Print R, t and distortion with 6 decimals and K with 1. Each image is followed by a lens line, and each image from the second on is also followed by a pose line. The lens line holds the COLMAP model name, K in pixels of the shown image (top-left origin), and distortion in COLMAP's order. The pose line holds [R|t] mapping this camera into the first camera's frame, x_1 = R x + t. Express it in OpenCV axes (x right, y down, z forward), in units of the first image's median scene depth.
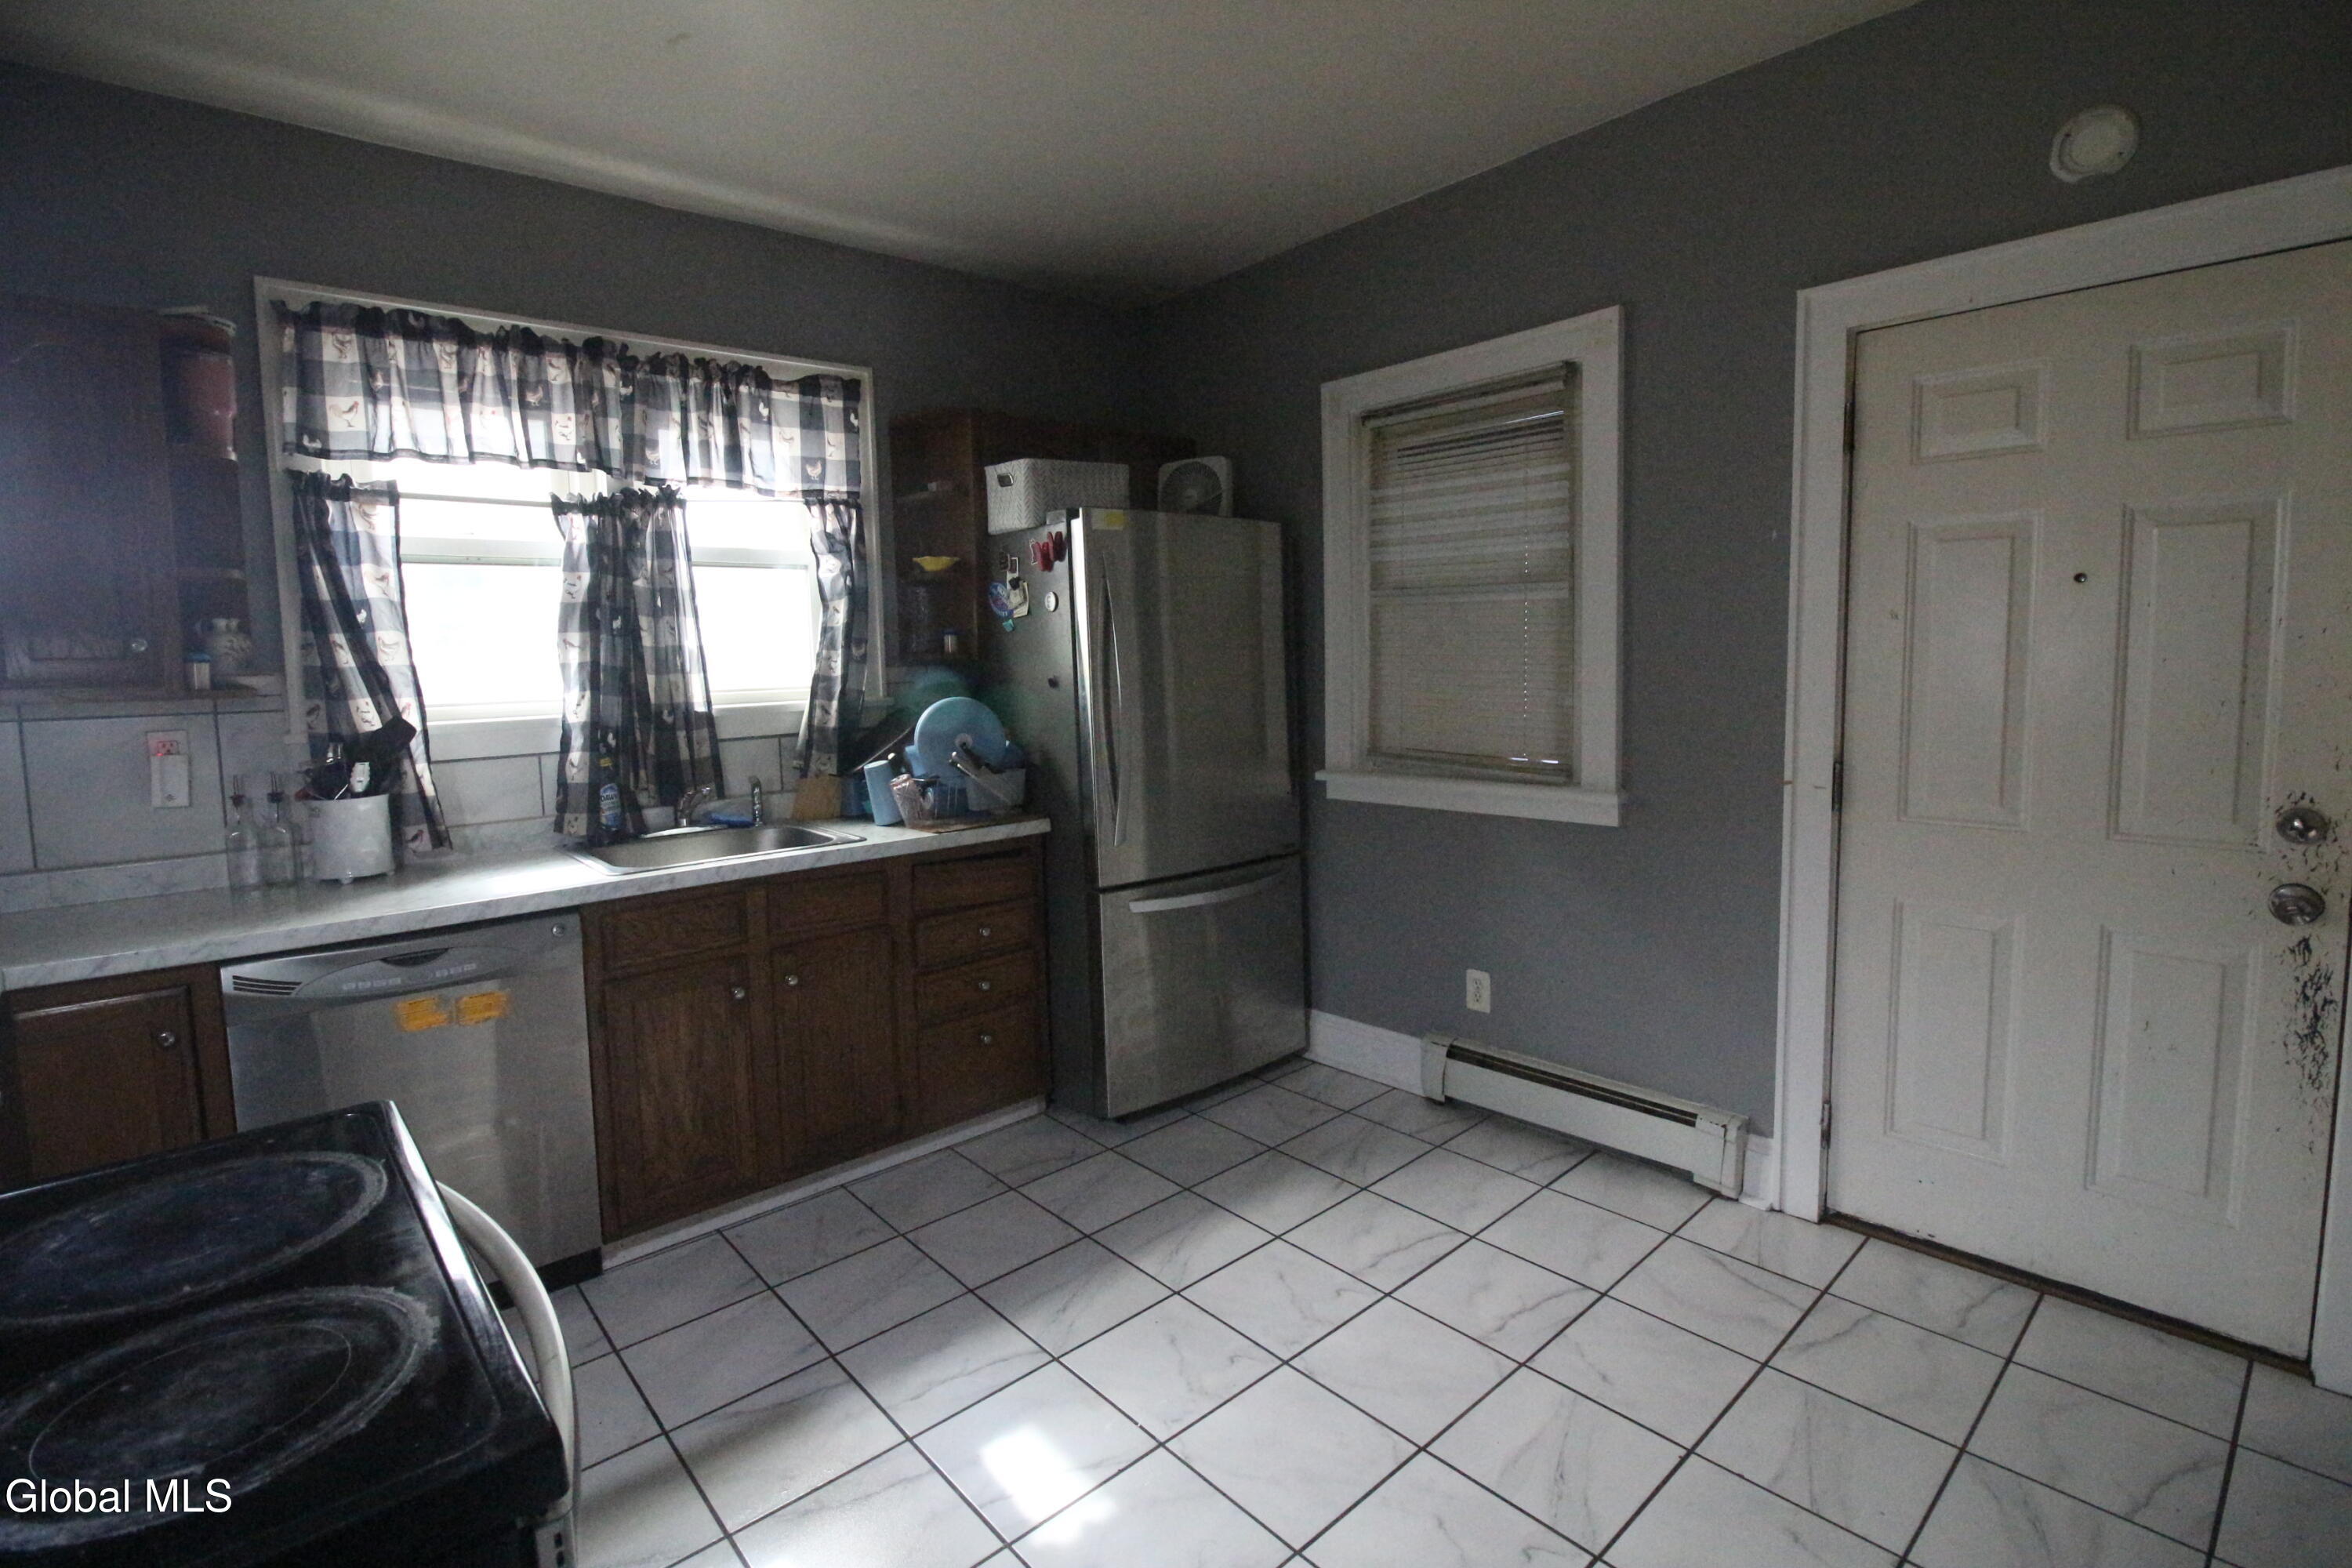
lens RADIAL K [[1077.8, 0, 1169.4], [0, 1077.8, 749.2], [0, 0, 1]] dist [0.001658, -0.013785]
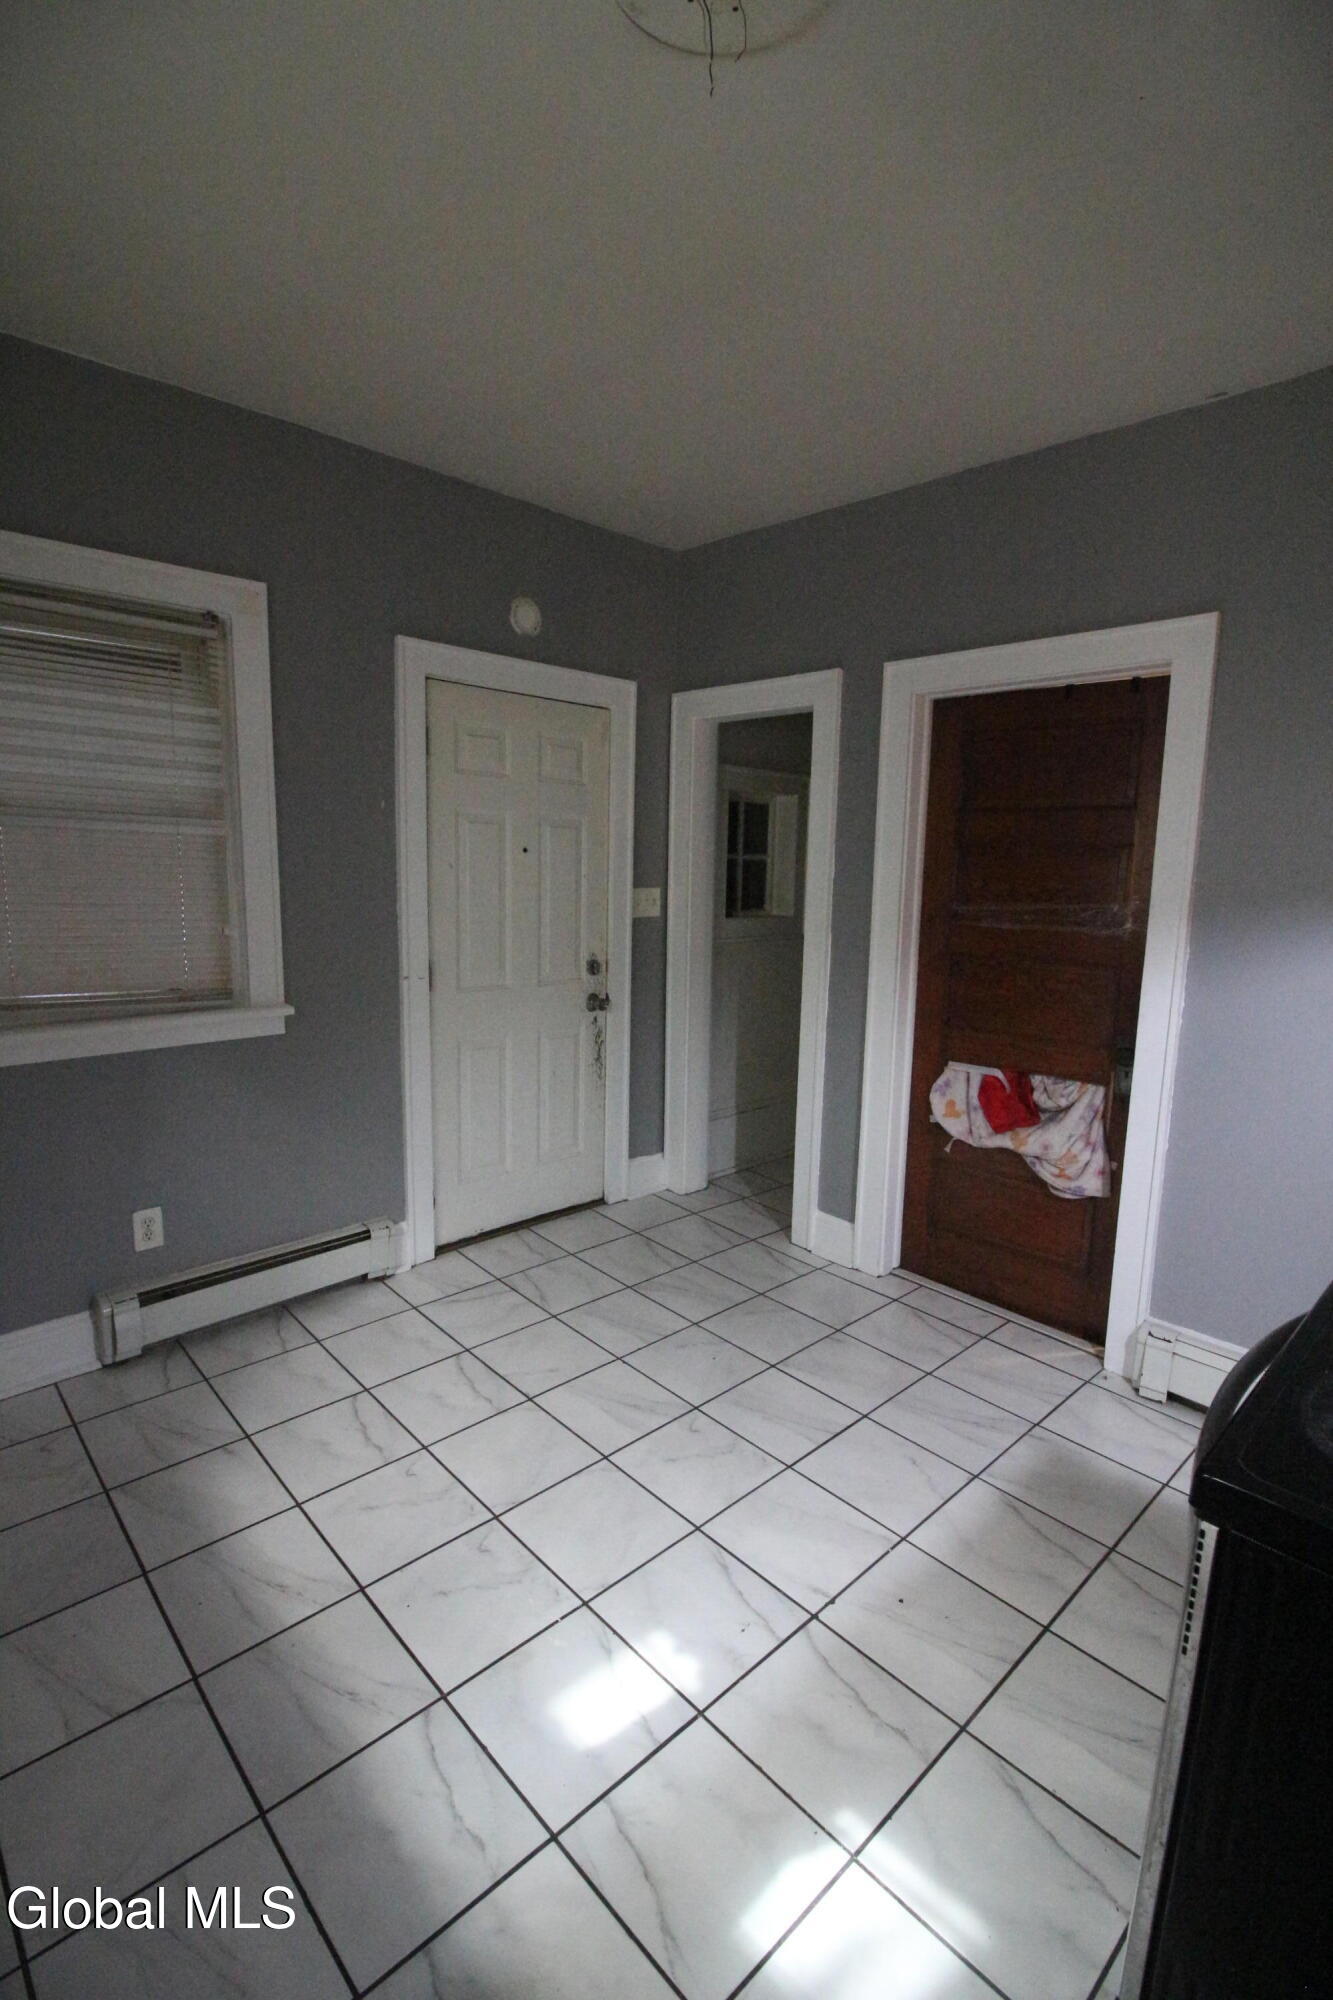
lens RADIAL K [[916.5, 0, 650.4], [0, 916.5, 1007.3], [0, 0, 1]] dist [0.001658, -0.013785]
pose [[-0.019141, -0.131194, 0.991172, -0.605765], [0.068543, 0.988849, 0.132210, -0.064014], [-0.997465, 0.070468, -0.009936, 0.619387]]
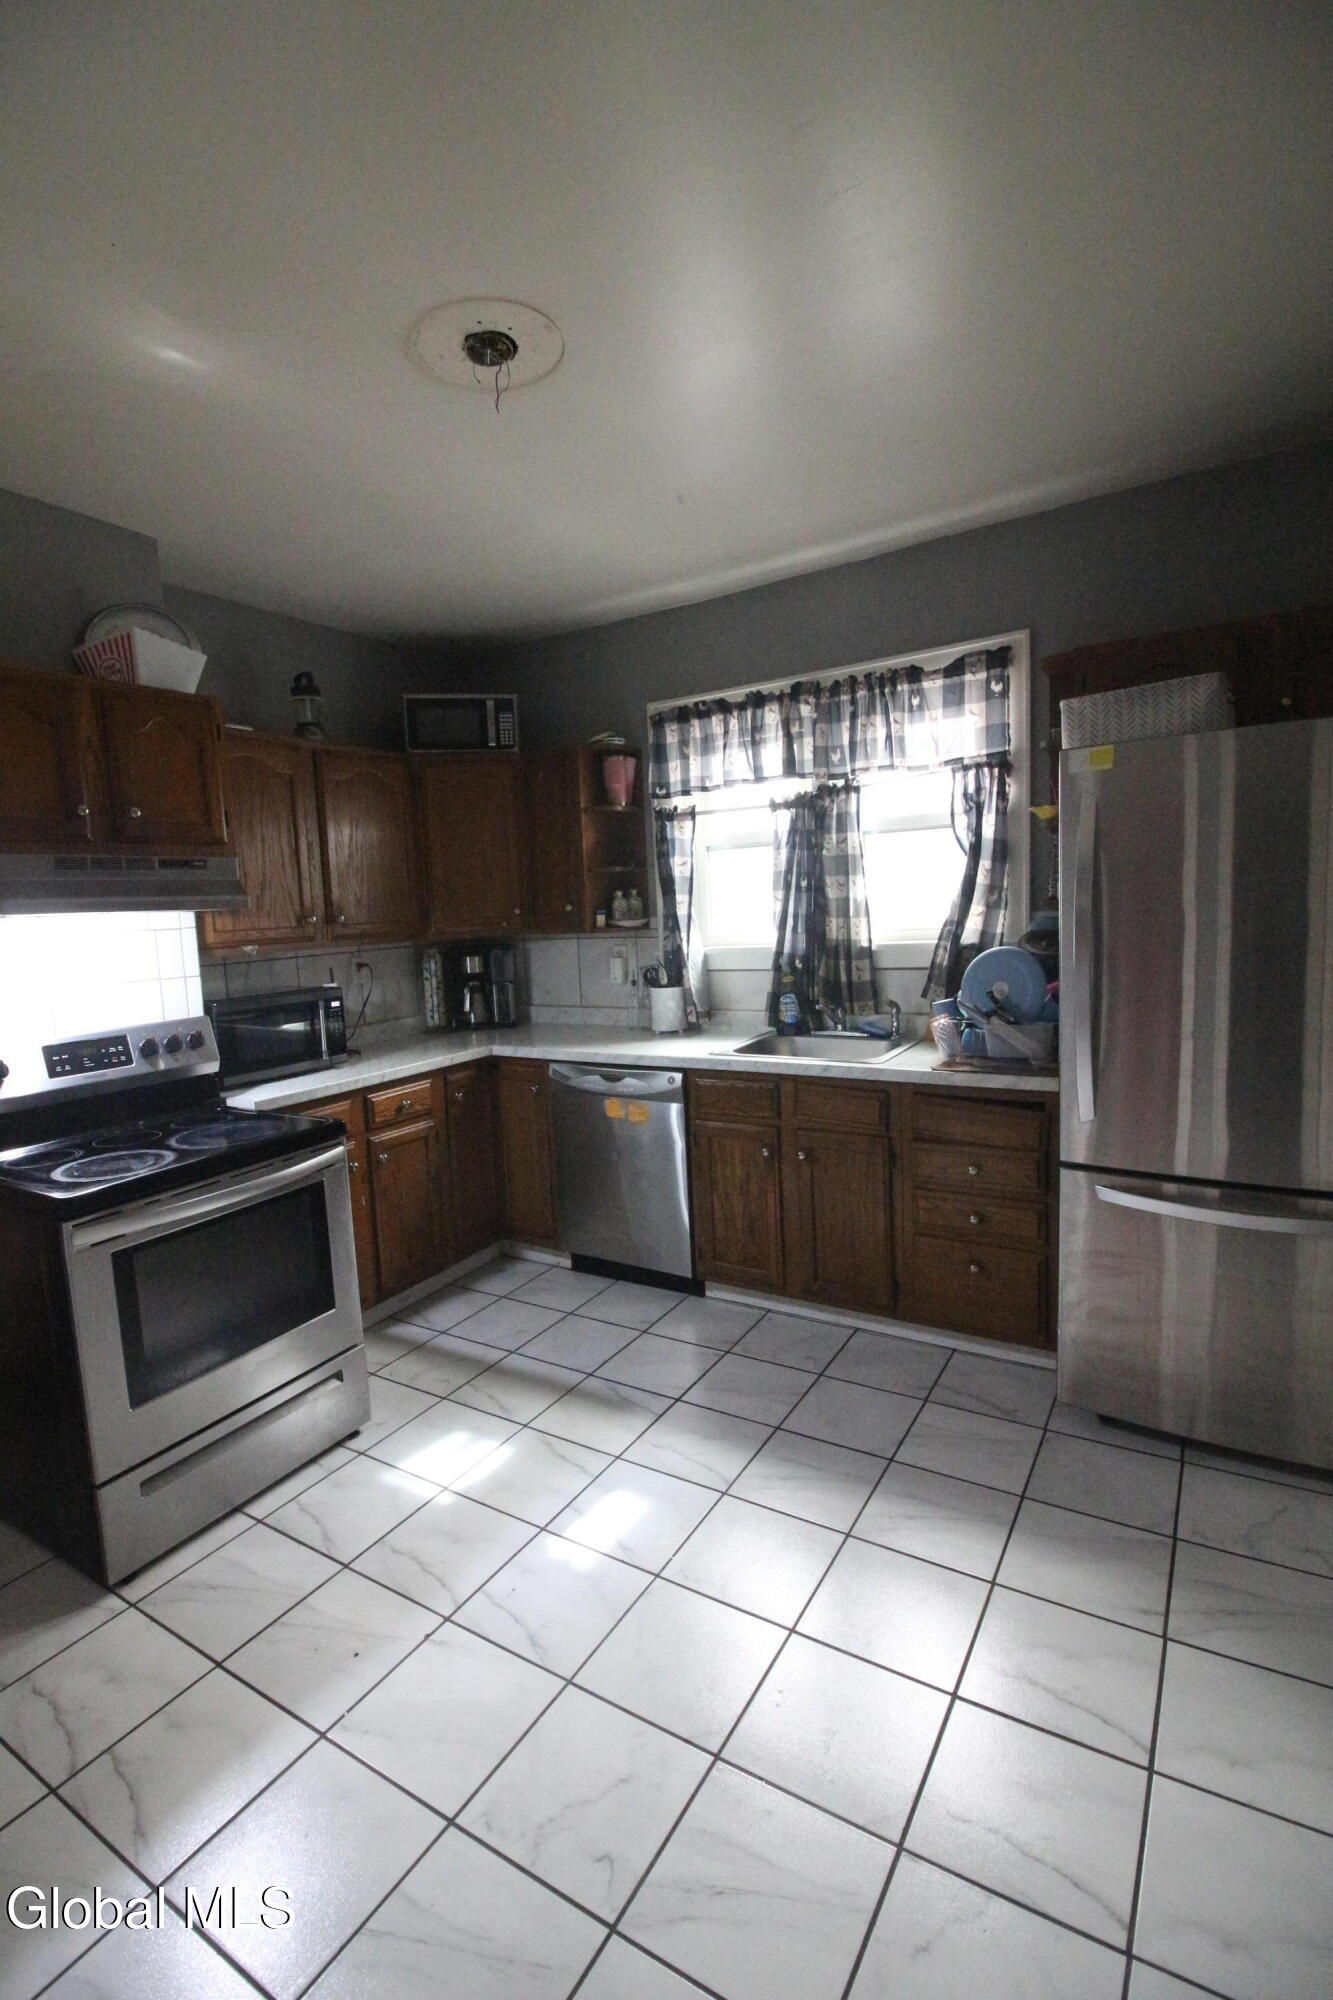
lens RADIAL K [[916.5, 0, 650.4], [0, 916.5, 1007.3], [0, 0, 1]] dist [0.001658, -0.013785]
pose [[0.284466, 0.123187, -0.950739, 0.630844], [-0.042504, 0.992356, 0.115862, -0.088552], [0.957743, 0.007452, 0.287528, 0.471288]]
